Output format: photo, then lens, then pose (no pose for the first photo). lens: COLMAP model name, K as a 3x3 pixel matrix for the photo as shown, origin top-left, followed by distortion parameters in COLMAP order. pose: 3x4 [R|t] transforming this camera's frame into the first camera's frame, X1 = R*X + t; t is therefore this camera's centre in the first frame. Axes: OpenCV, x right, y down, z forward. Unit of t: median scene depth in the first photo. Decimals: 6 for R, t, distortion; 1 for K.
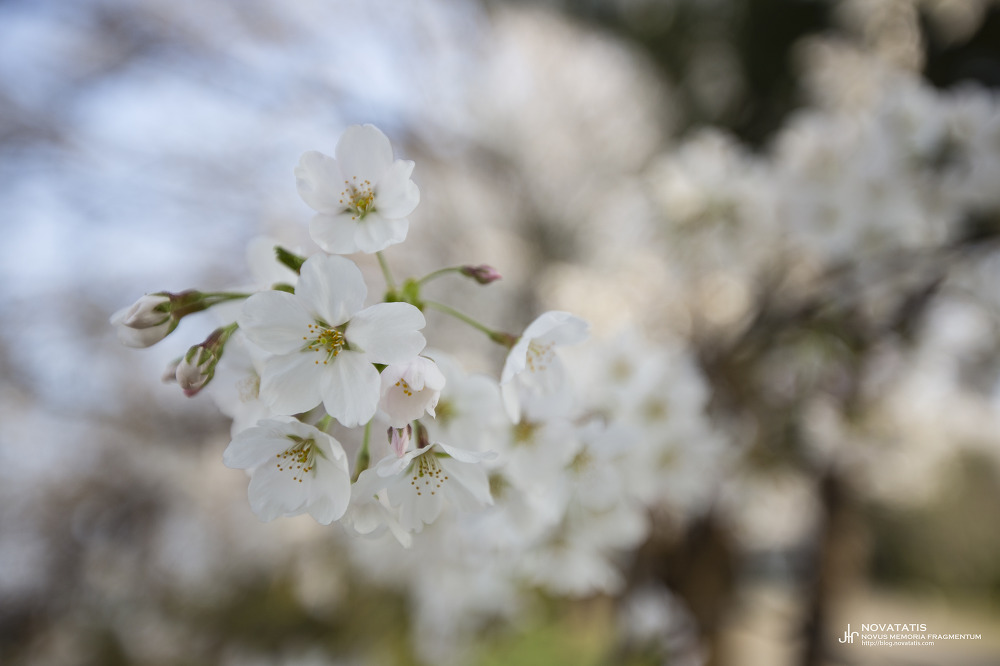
lens RADIAL K [[1005.7, 0, 504.1], [0, 1005.7, 328.4], [0, 0, 1]] dist [0.085391, 0.000000]
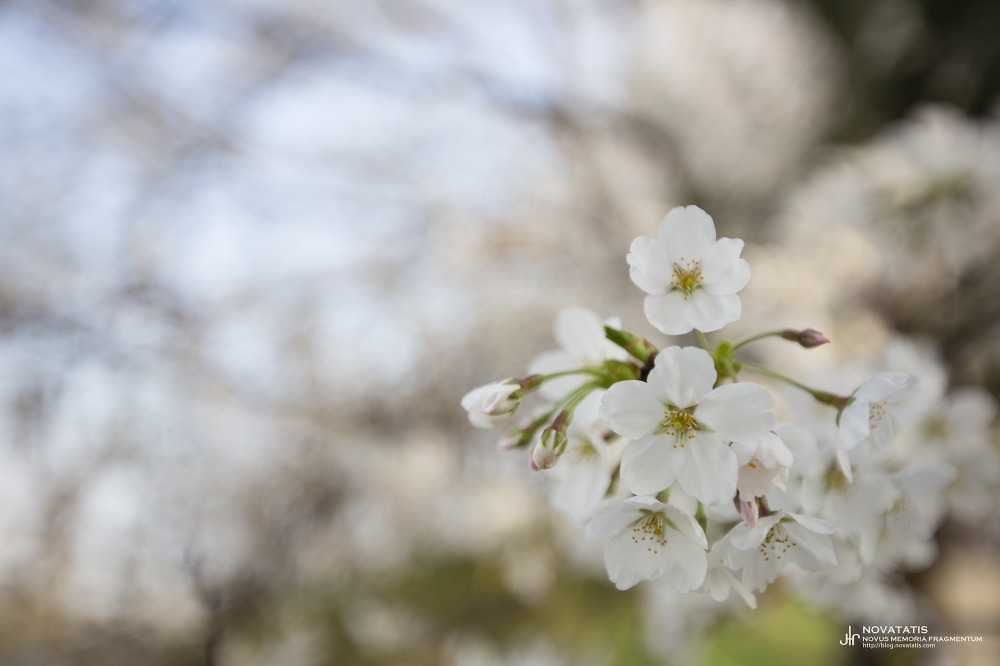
lens RADIAL K [[1005.7, 0, 495.3], [0, 1005.7, 339.5], [0, 0, 1]] dist [0.085391, 0.000000]
pose [[0.985774, -0.061971, -0.156234, -0.182297], [0.068584, 0.996948, 0.037292, -0.119374], [0.153446, -0.047477, 0.987016, -0.061302]]
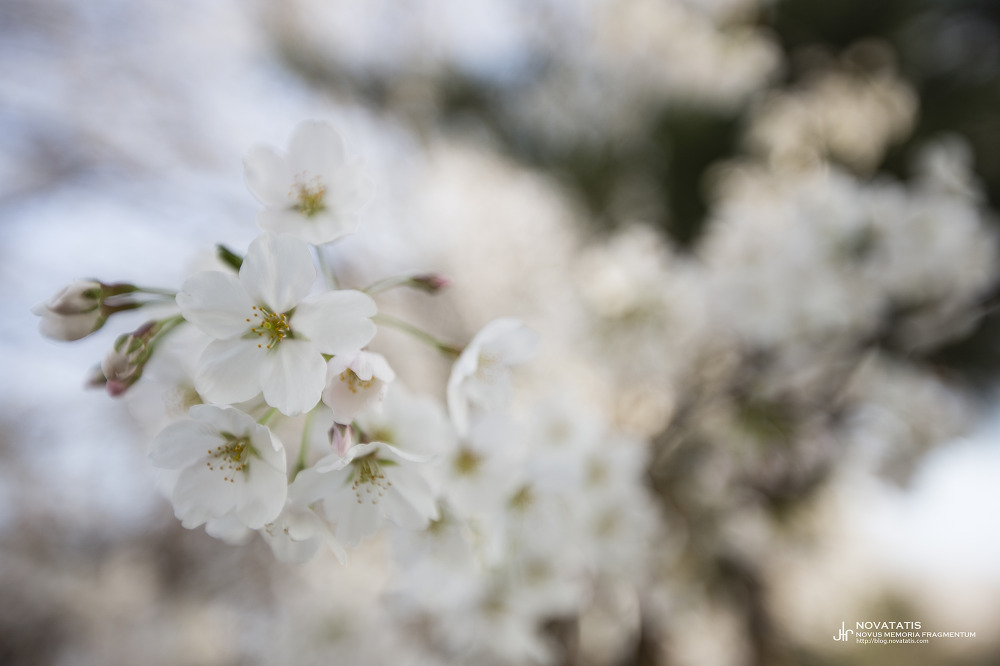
lens RADIAL K [[1005.7, 0, 499.5], [0, 1005.7, 329.2], [0, 0, 1]] dist [0.085391, 0.000000]
pose [[0.996307, 0.031572, 0.079849, -0.034901], [-0.019686, 0.989166, -0.145476, 0.139447], [-0.083577, 0.143367, 0.986134, 0.042855]]
